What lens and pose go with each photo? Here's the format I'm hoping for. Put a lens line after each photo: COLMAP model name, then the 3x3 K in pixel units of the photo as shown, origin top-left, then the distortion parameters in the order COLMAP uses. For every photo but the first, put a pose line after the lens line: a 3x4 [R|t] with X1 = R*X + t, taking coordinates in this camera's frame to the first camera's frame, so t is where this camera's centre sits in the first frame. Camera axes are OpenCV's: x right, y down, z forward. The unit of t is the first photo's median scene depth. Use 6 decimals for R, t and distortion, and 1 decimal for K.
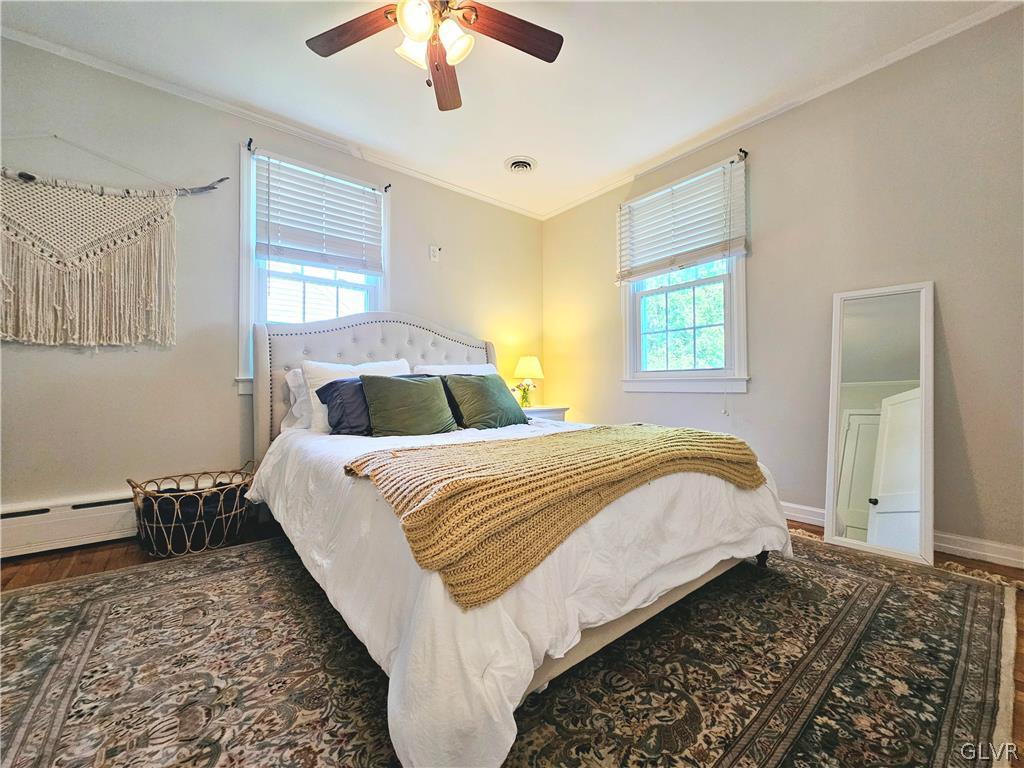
lens RADIAL K [[412.4, 0, 518.5], [0, 412.4, 383.5], [0, 0, 1]] dist [-0.000057, 0.000770]
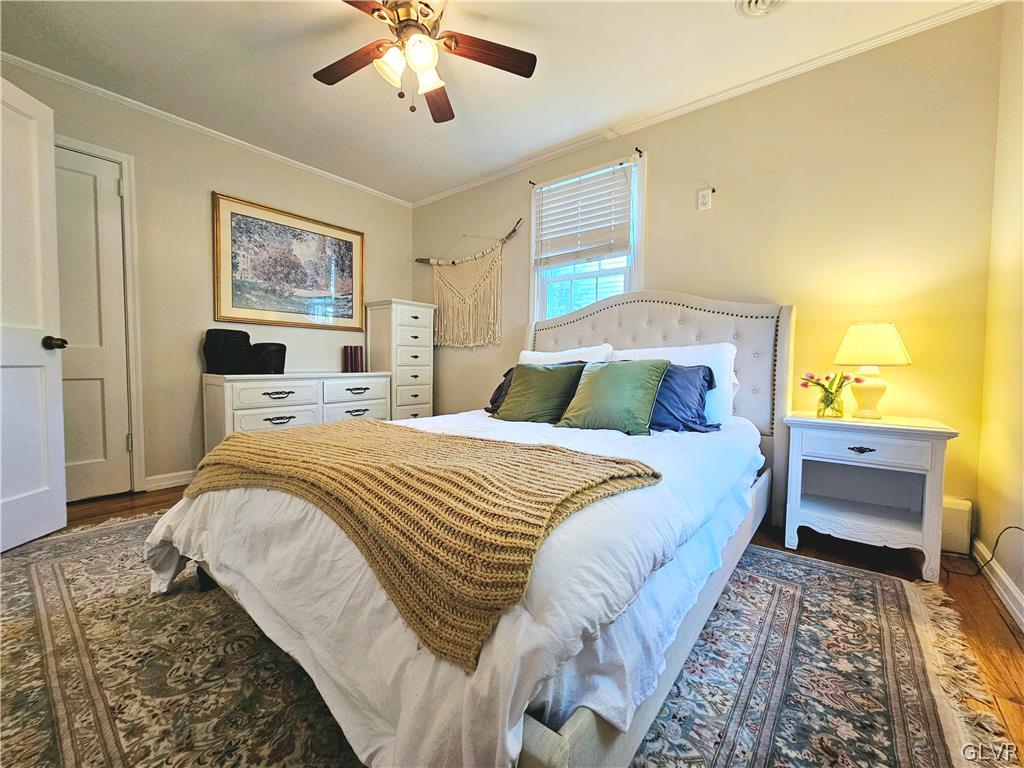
lens RADIAL K [[412.4, 0, 518.5], [0, 412.4, 383.5], [0, 0, 1]] dist [-0.000057, 0.000770]
pose [[0.221319, 0.051284, -0.973852, 1.420197], [-0.000757, 0.998625, 0.052416, -0.046408], [0.975201, -0.010863, 0.221054, 1.454892]]
